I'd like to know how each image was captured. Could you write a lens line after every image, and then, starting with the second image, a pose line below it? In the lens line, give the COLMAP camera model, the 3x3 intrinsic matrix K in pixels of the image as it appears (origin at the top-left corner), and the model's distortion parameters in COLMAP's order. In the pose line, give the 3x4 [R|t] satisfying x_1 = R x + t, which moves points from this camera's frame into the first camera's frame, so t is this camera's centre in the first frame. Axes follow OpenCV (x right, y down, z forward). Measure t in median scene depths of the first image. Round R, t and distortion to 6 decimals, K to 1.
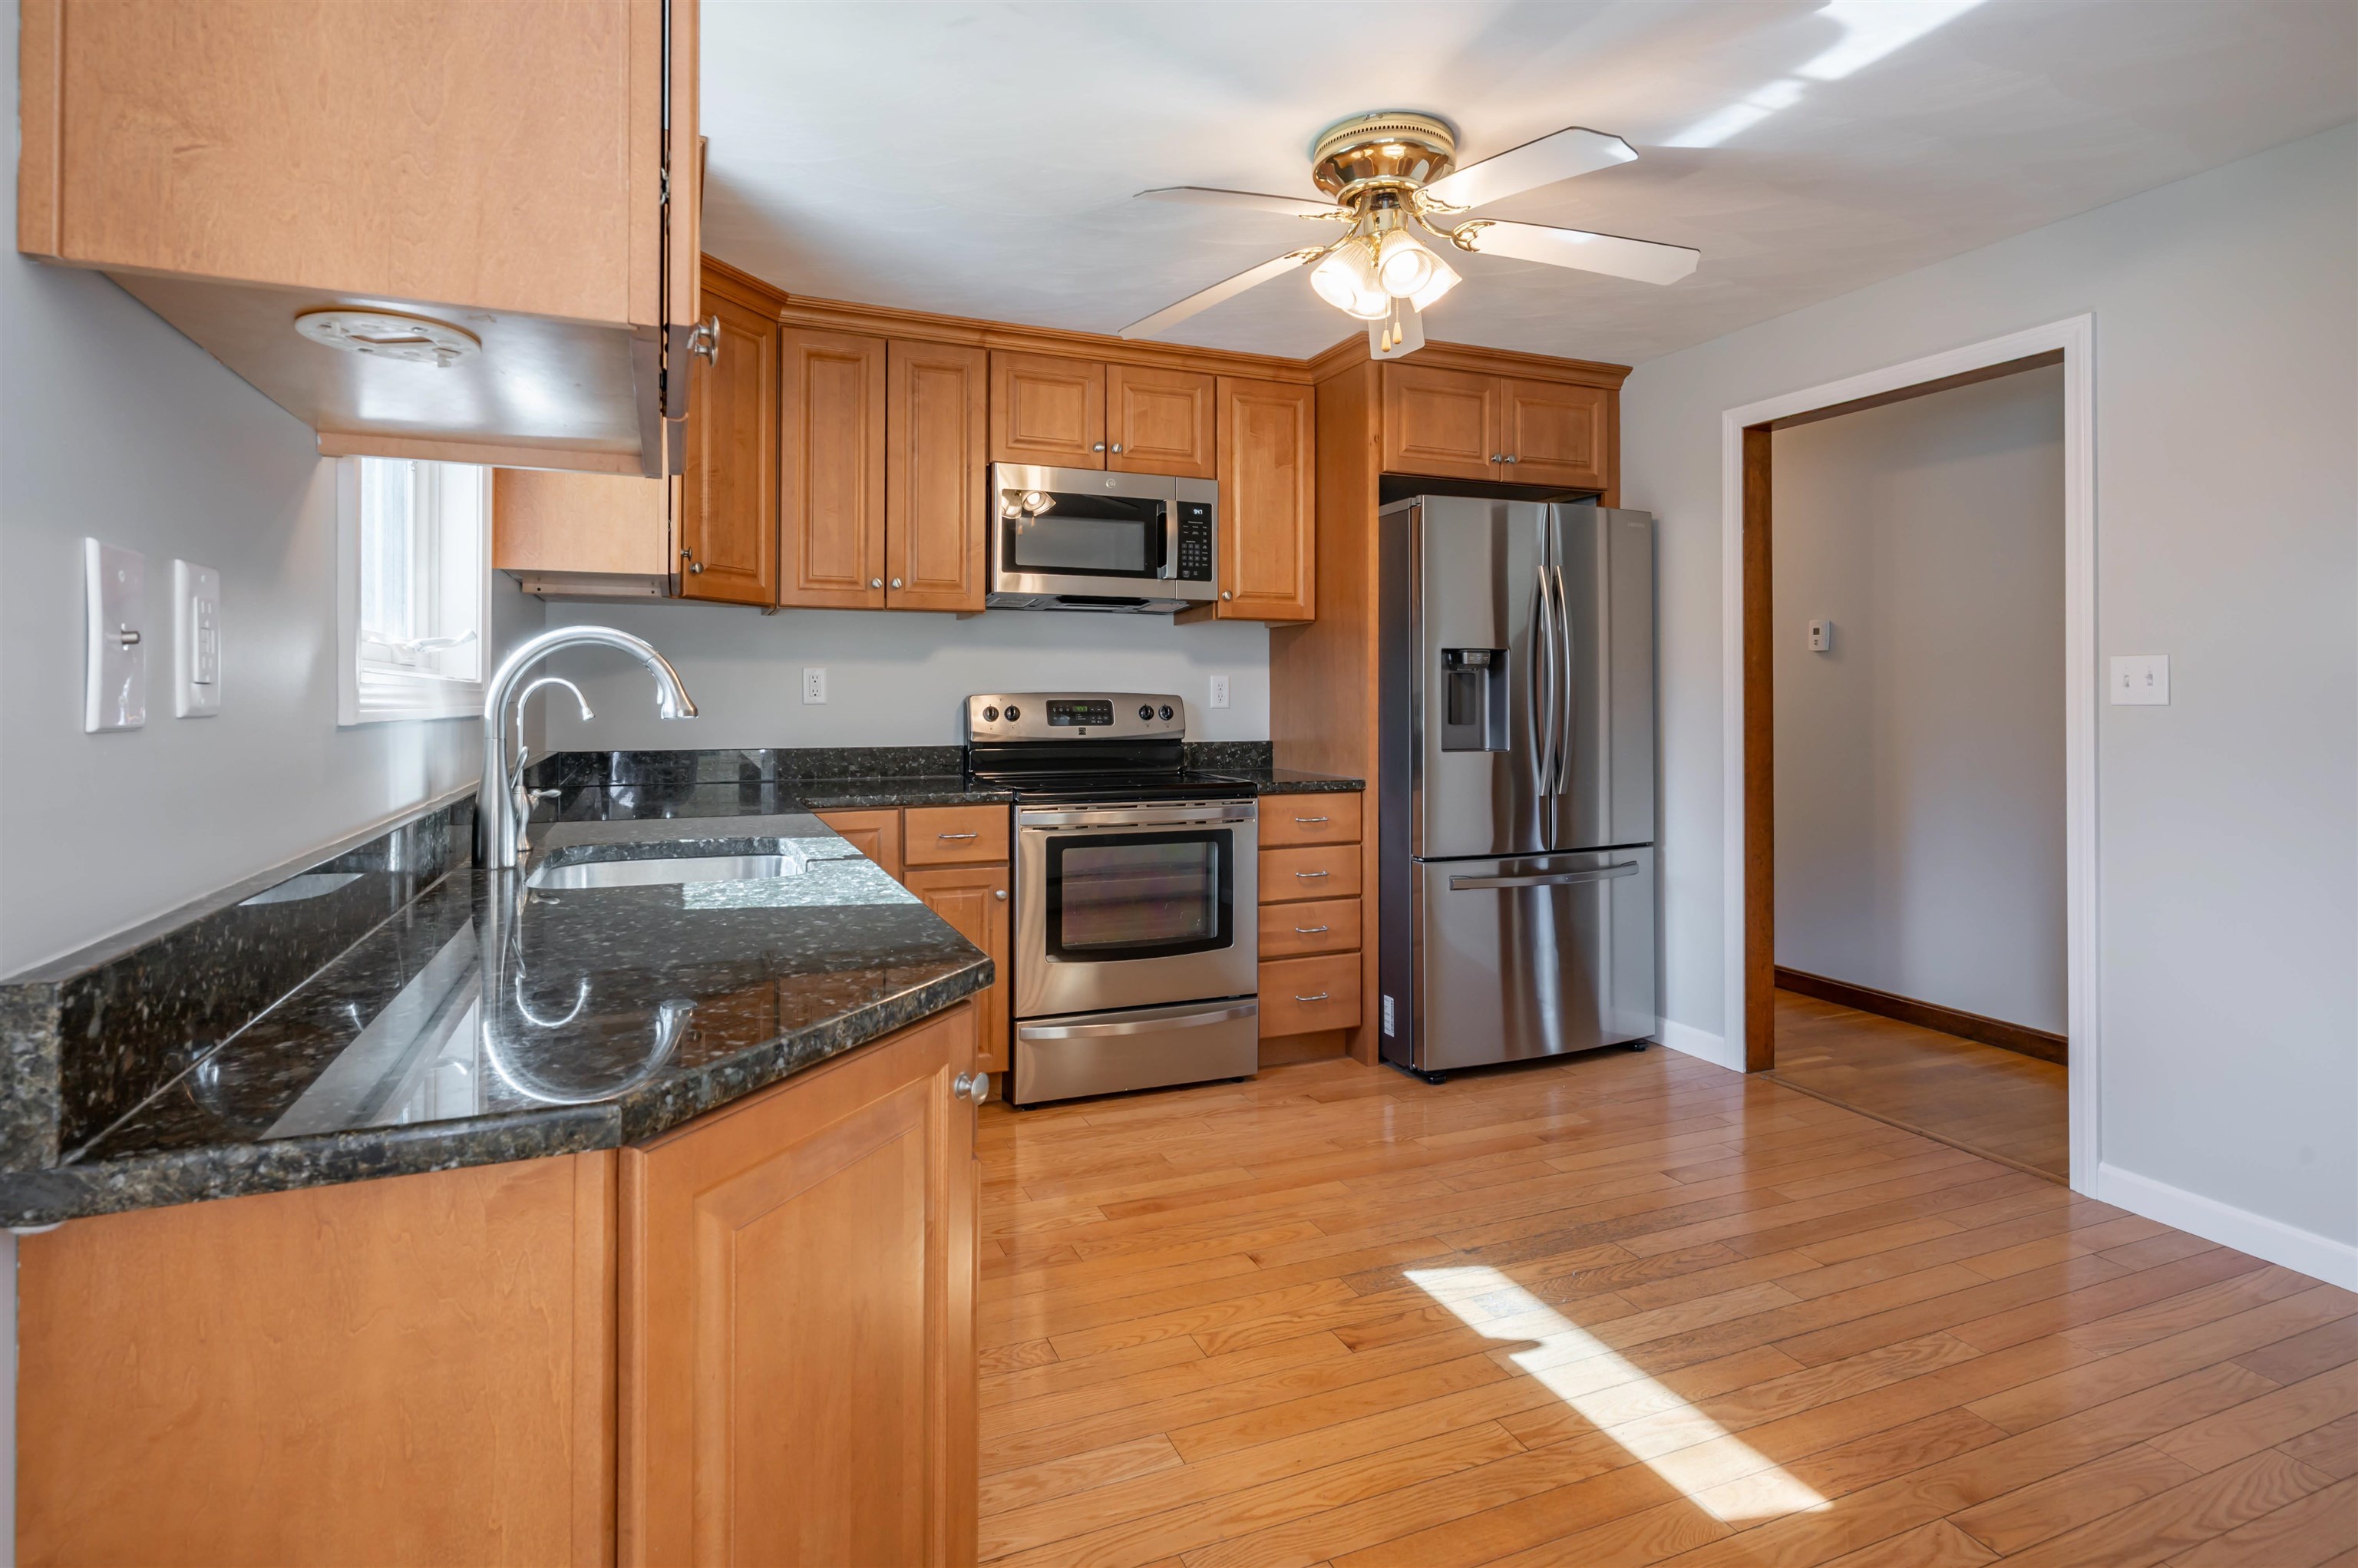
lens RADIAL K [[1169.5, 0, 1225.9], [0, 1169.5, 695.1], [0, 0, 1]] dist [-0.004025, 0.002669]
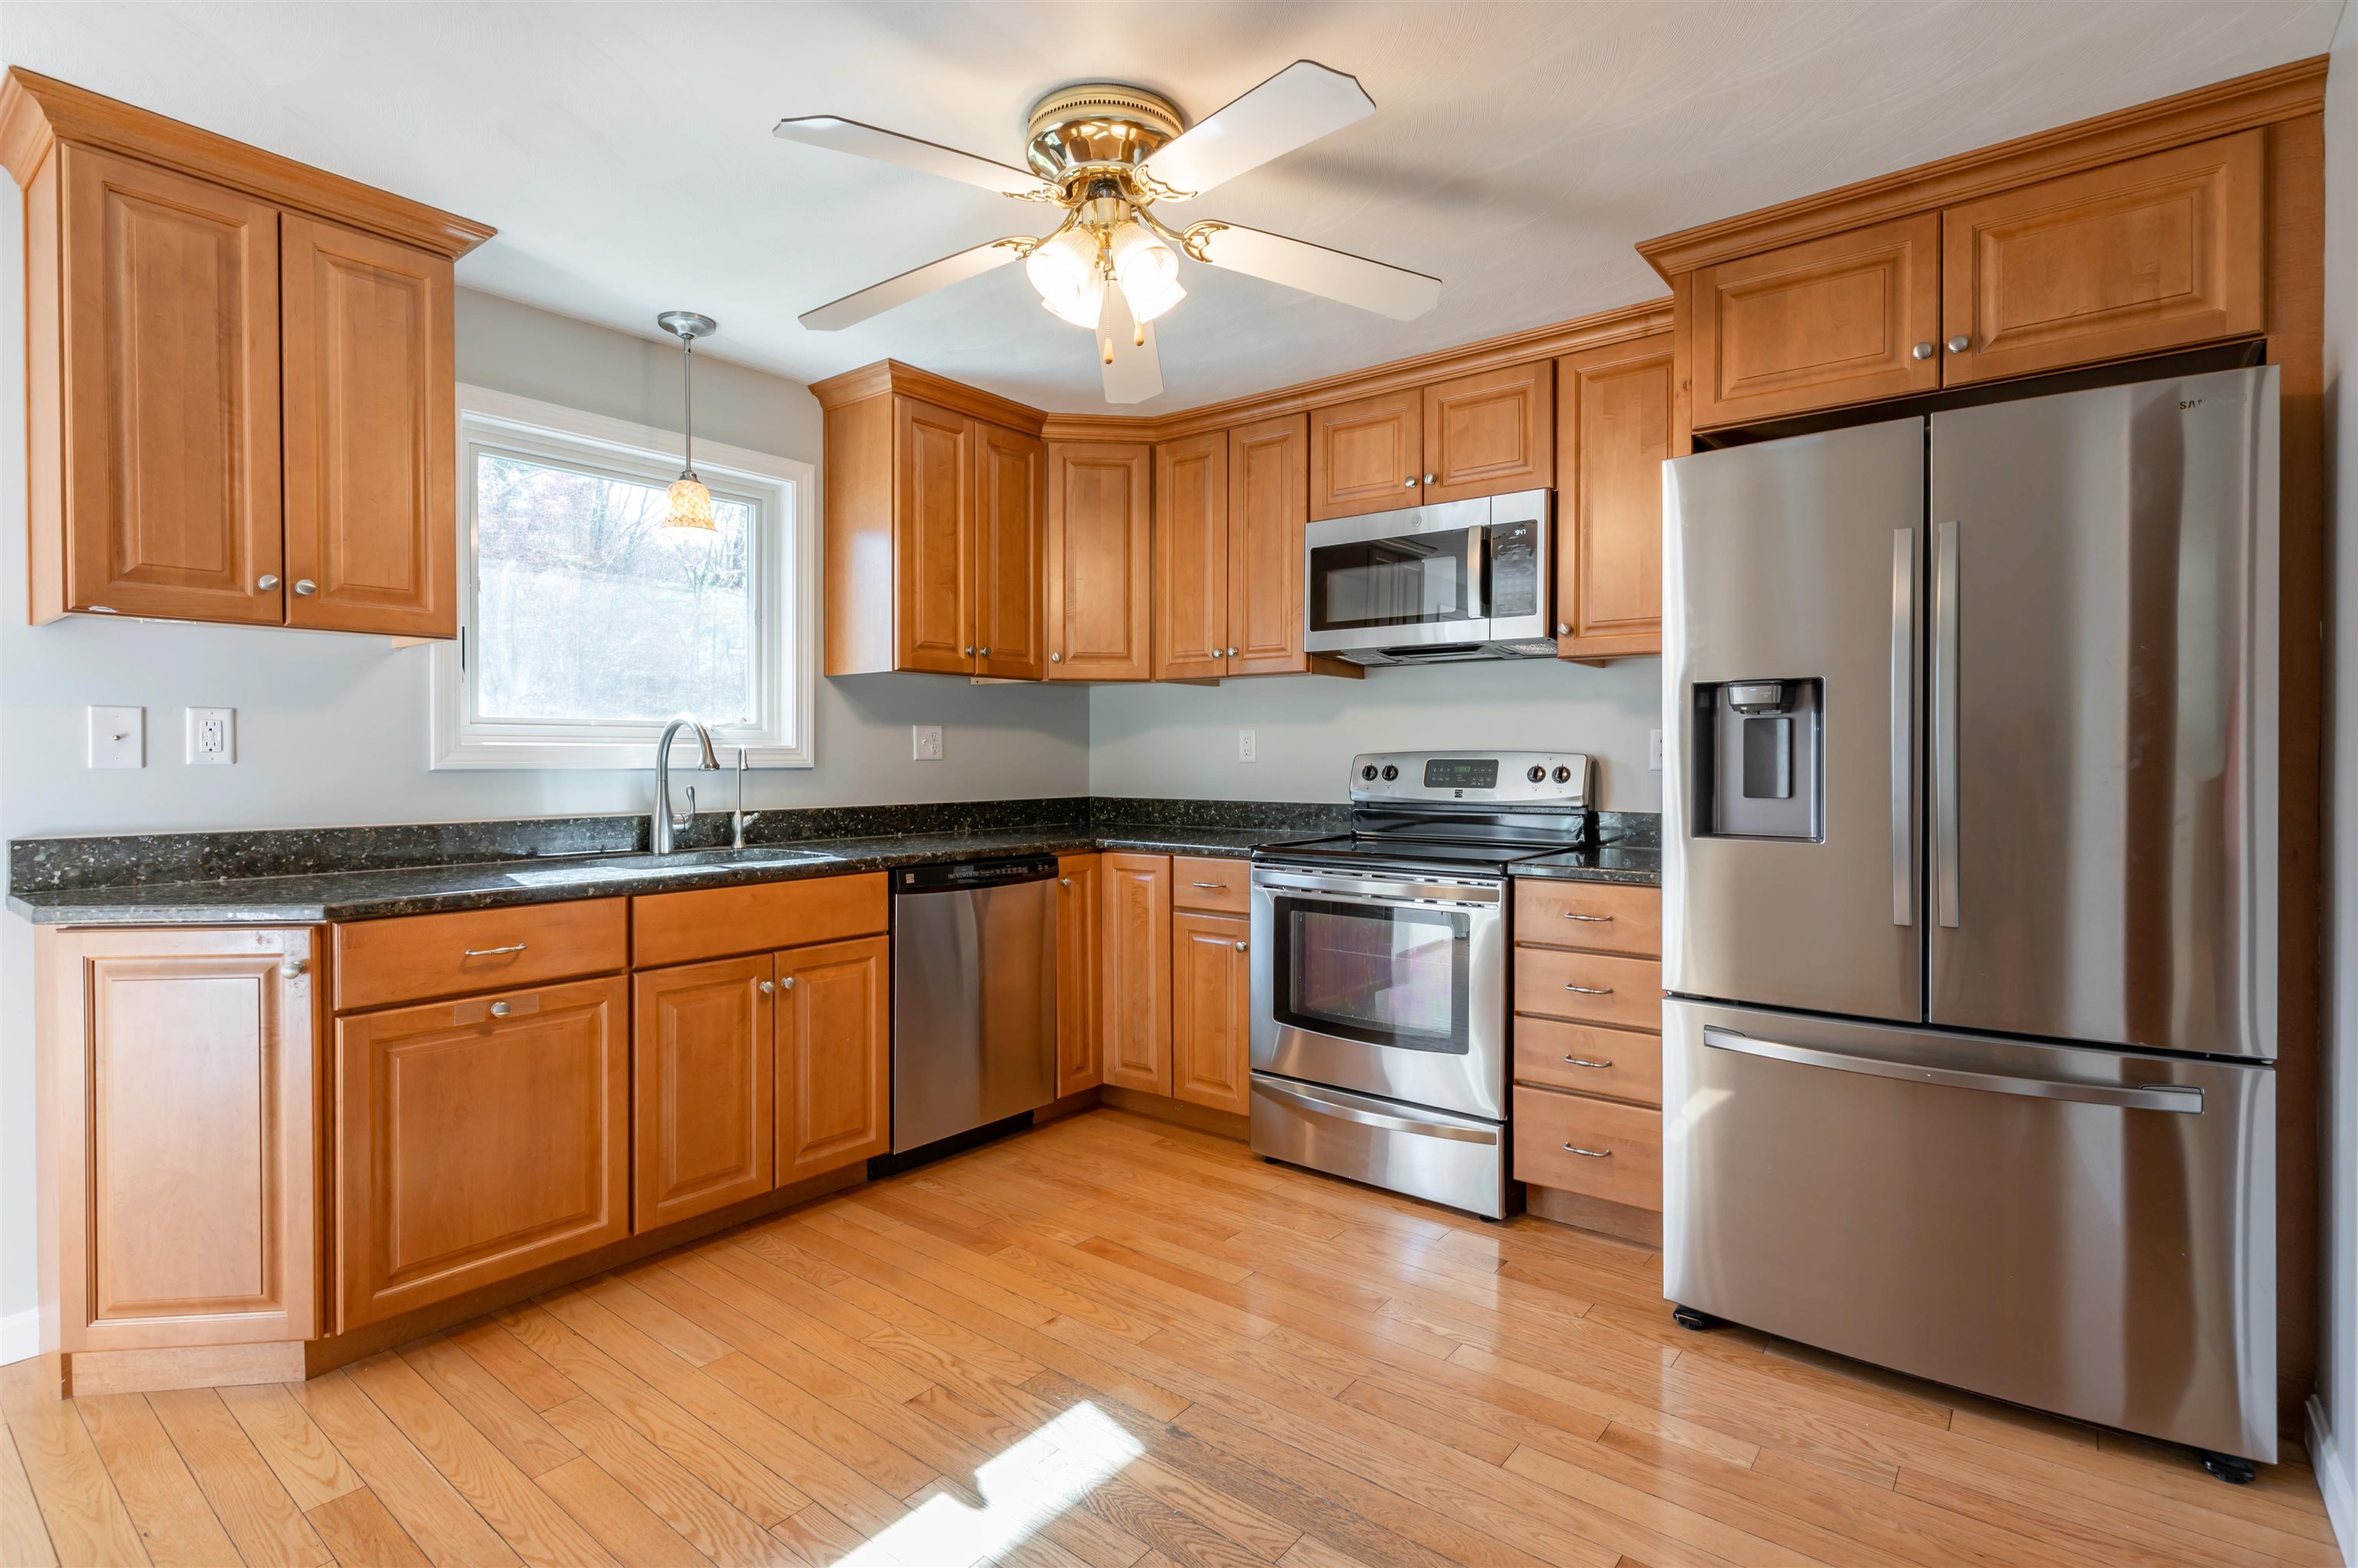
lens RADIAL K [[1169.5, 0, 1184.4], [0, 1169.5, 772.4], [0, 0, 1]] dist [-0.004025, 0.002669]
pose [[0.467783, 0.012111, -0.883761, 0.678846], [0.002138, 0.999888, 0.014834, 0.000576], [0.883841, -0.008829, 0.467704, 0.455865]]
